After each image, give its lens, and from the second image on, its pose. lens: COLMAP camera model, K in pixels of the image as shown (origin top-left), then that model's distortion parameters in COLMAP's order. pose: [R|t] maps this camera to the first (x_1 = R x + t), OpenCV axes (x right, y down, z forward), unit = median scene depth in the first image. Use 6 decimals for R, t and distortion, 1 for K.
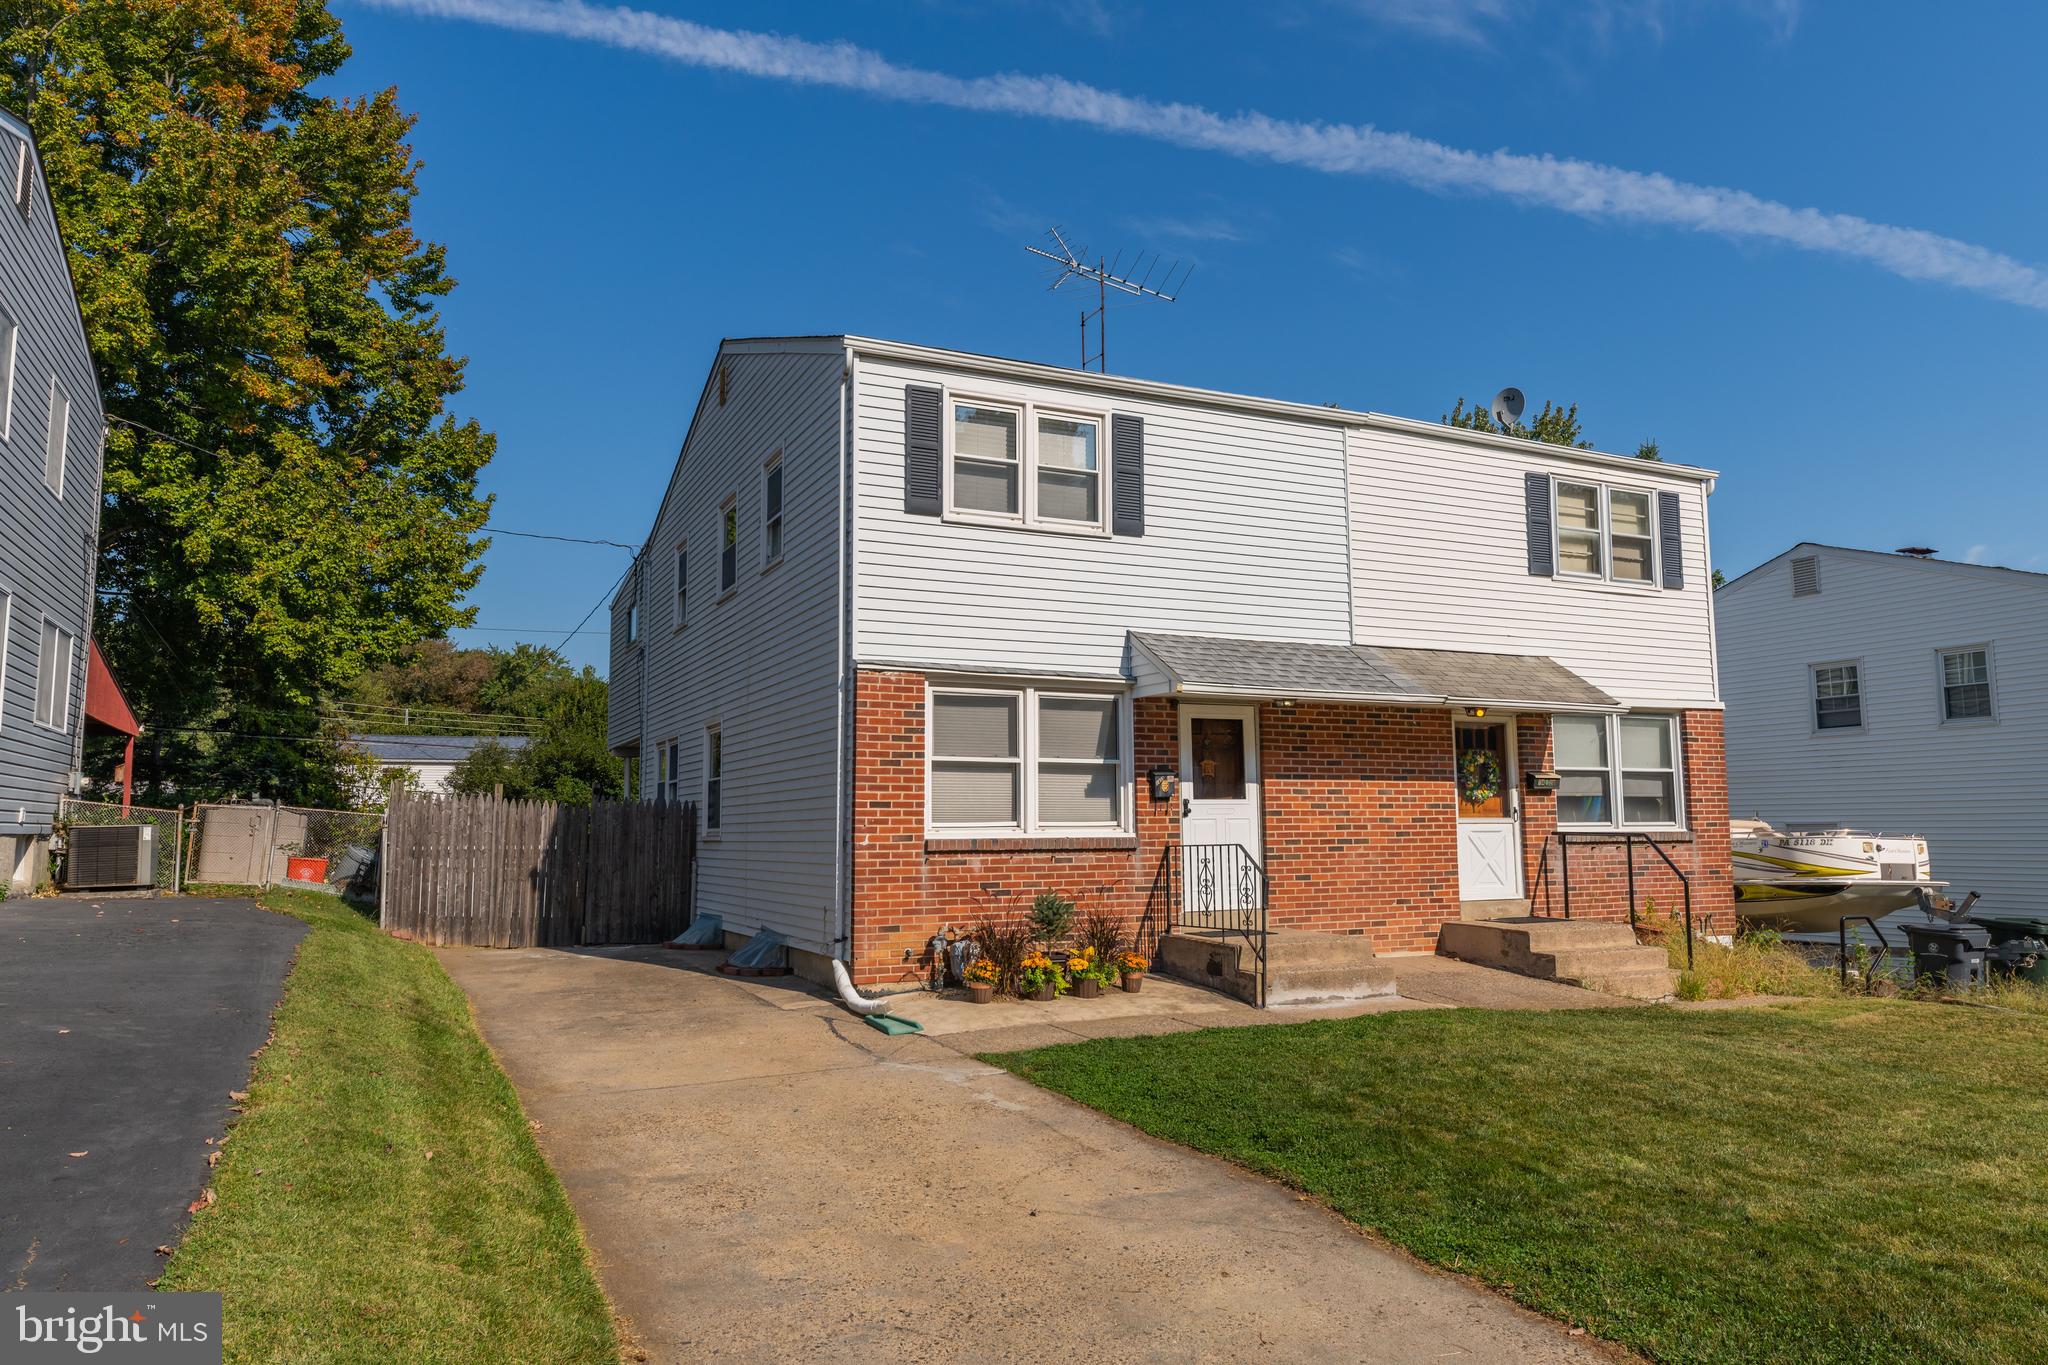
lens RADIAL K [[1379.3, 0, 1015.2], [0, 1379.3, 676.0], [0, 0, 1]] dist [0.021809, -0.031082]
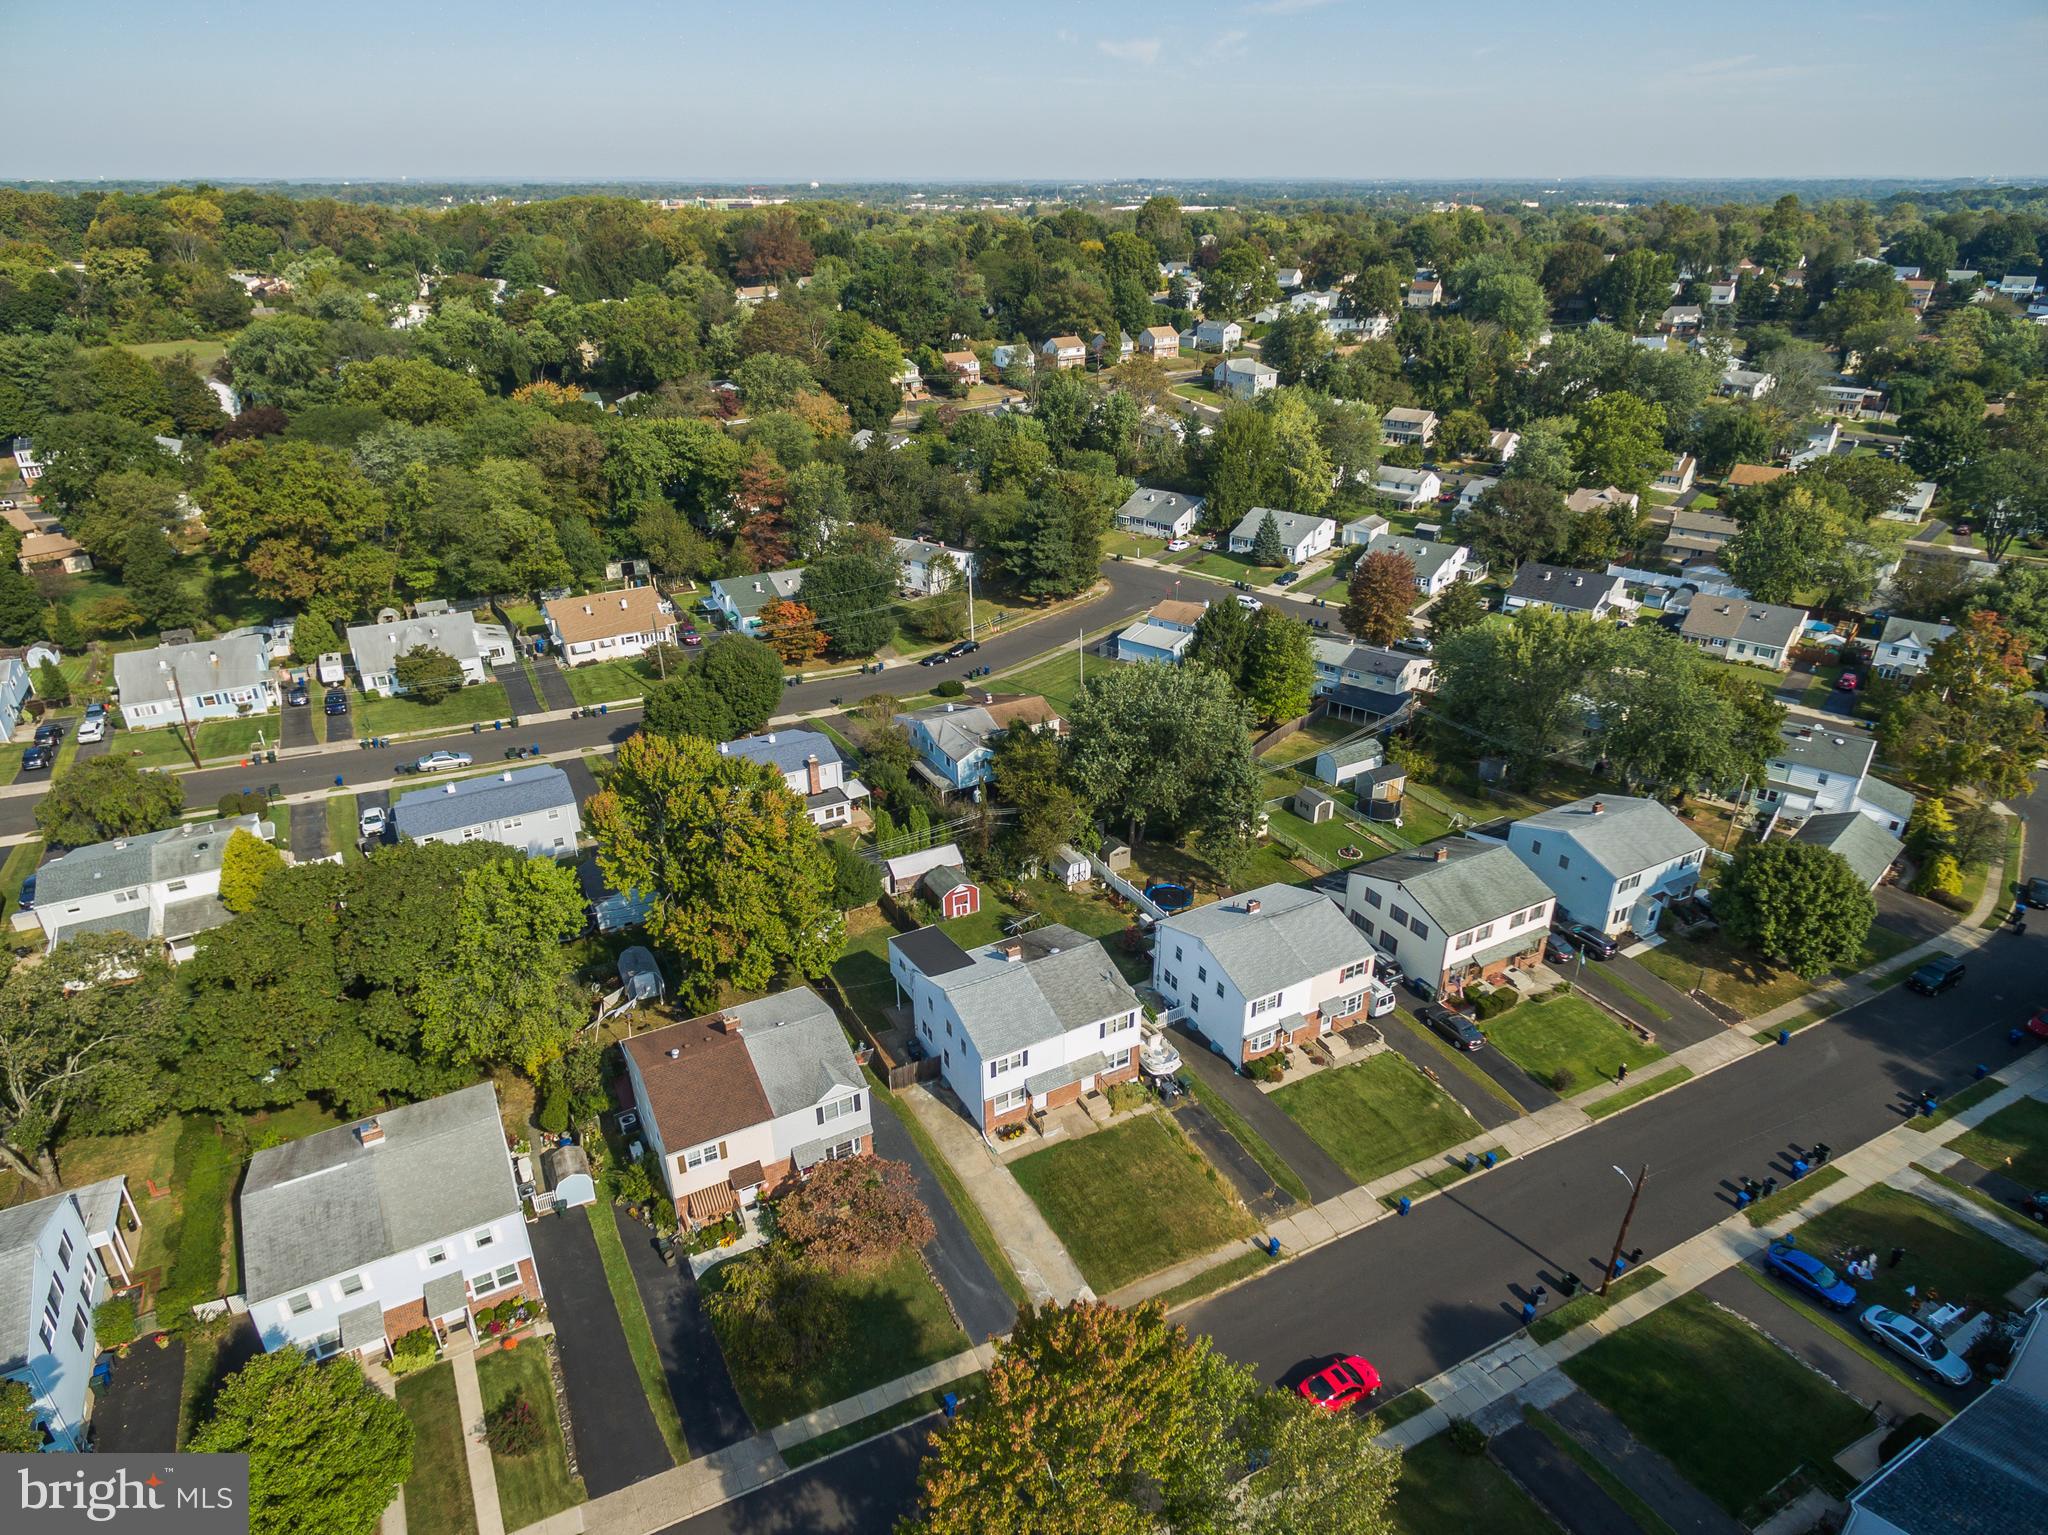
lens RADIAL K [[1189.9, 0, 1012.2], [0, 1189.9, 776.5], [0, 0, 1]] dist [0.008286, 0.001958]
pose [[0.998678, -0.025903, 0.044401, -0.159434], [-0.002478, 0.838492, 0.544908, -3.613323], [-0.051345, -0.544298, 0.837319, -2.426281]]
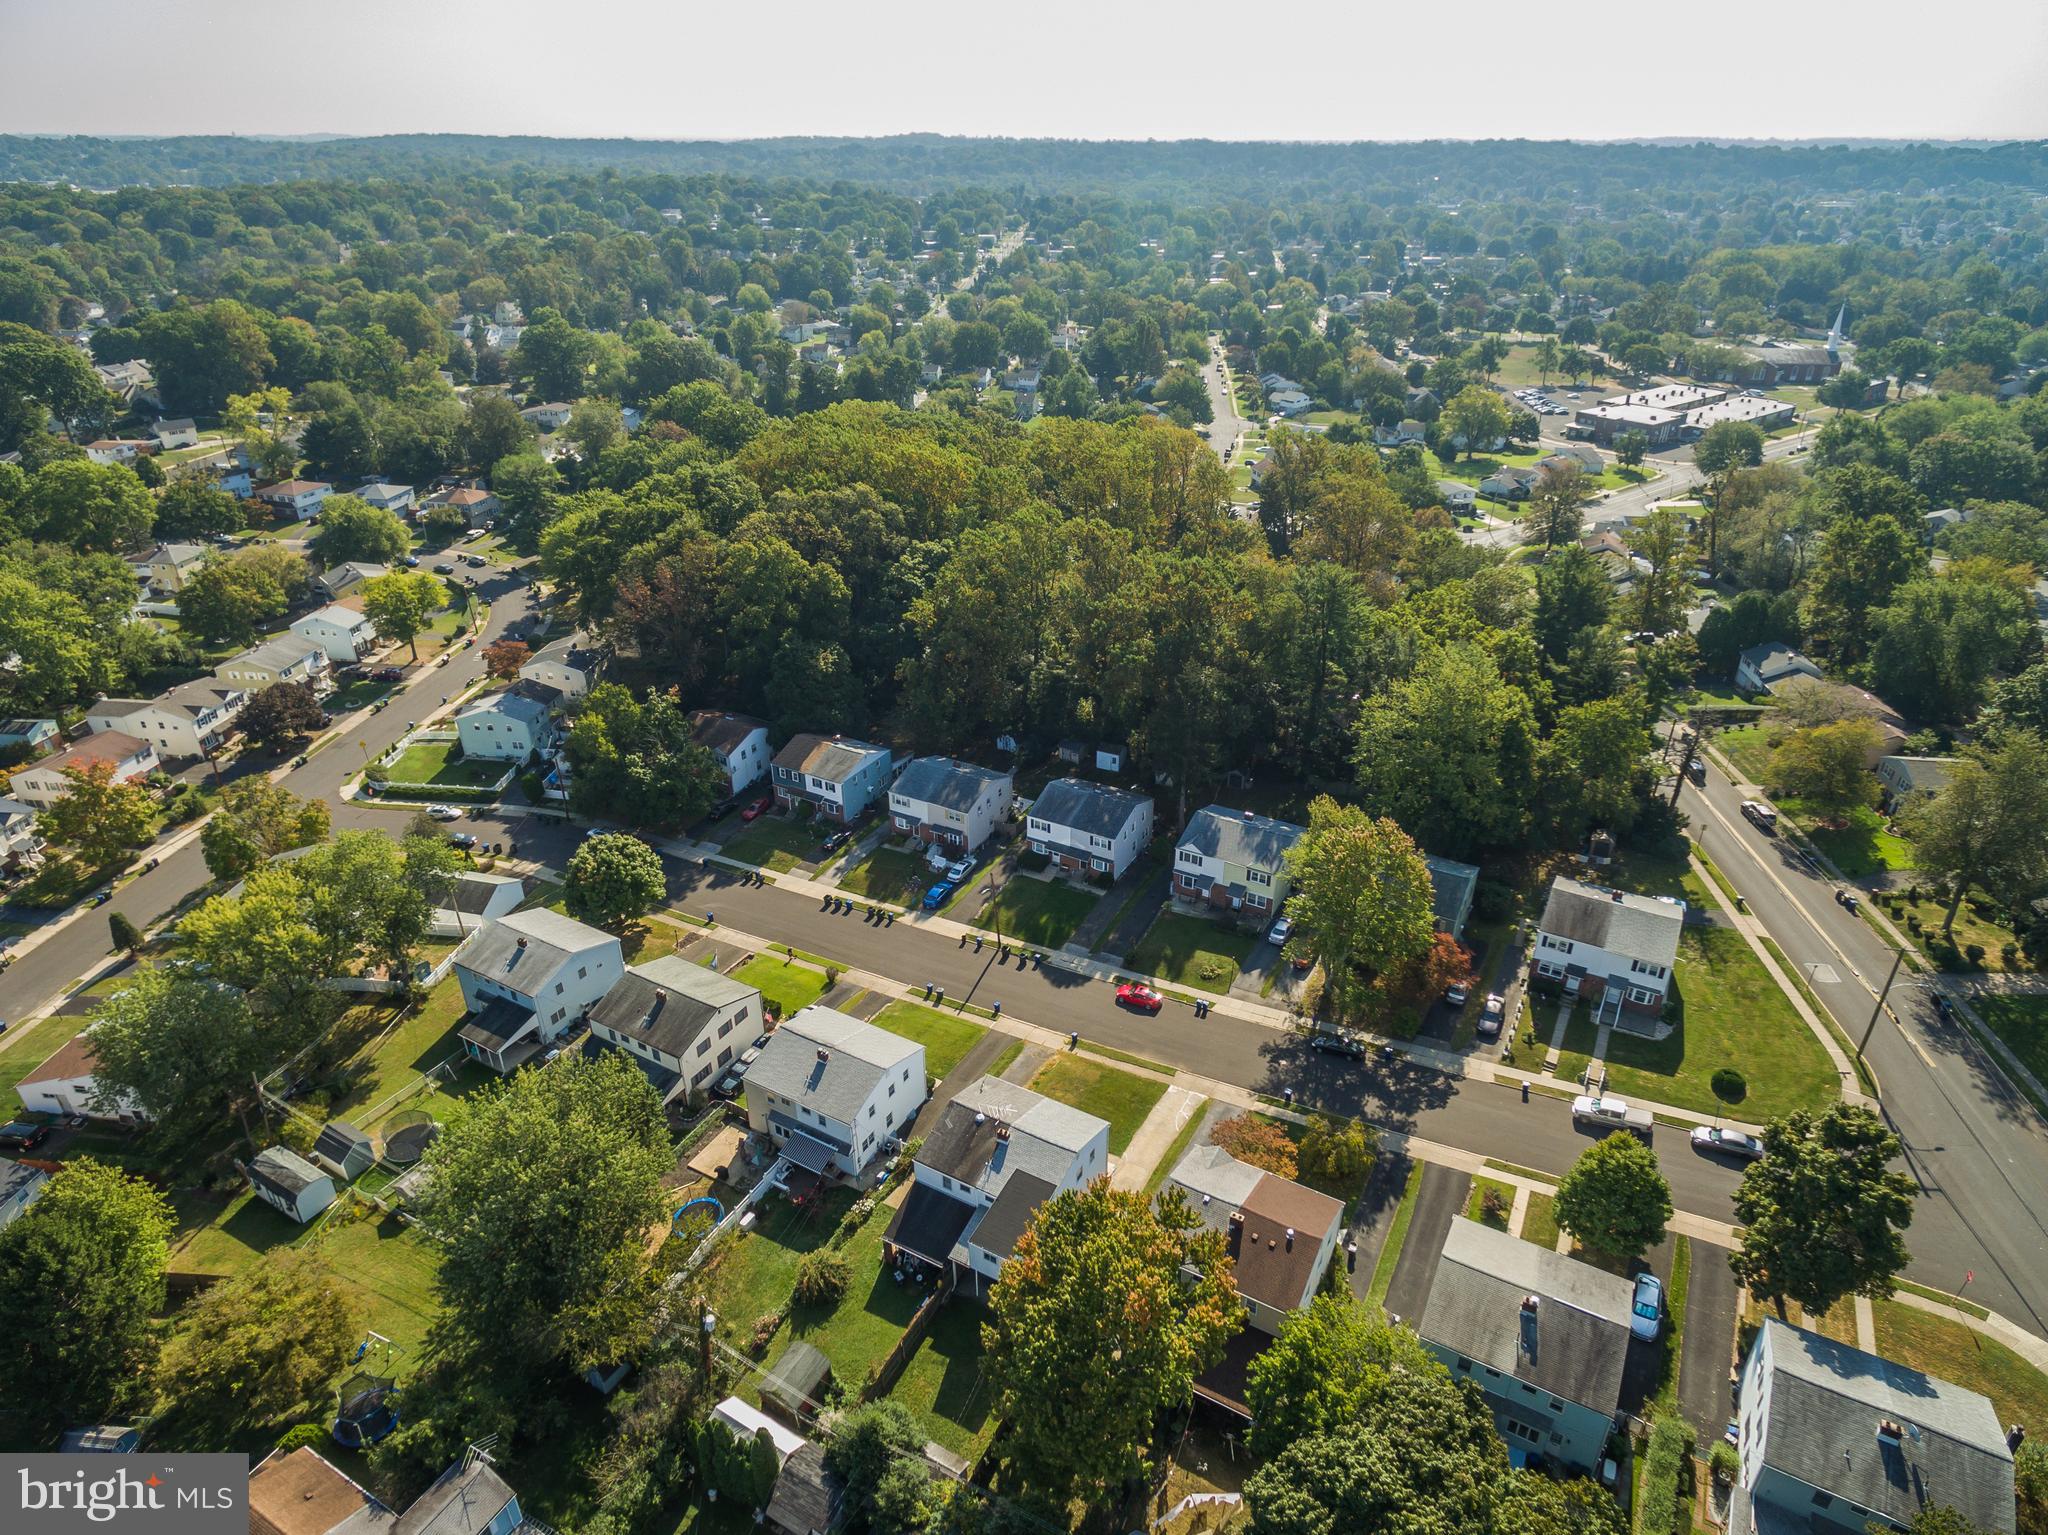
lens RADIAL K [[1198.0, 0, 1033.8], [0, 1198.0, 795.0], [0, 0, 1]] dist [-0.004192, 0.054258]
pose [[-0.589213, -0.388789, 0.708288, -3.497341], [-0.091675, 0.903126, 0.419475, -4.195263], [-0.802760, 0.182227, -0.567776, 4.260515]]
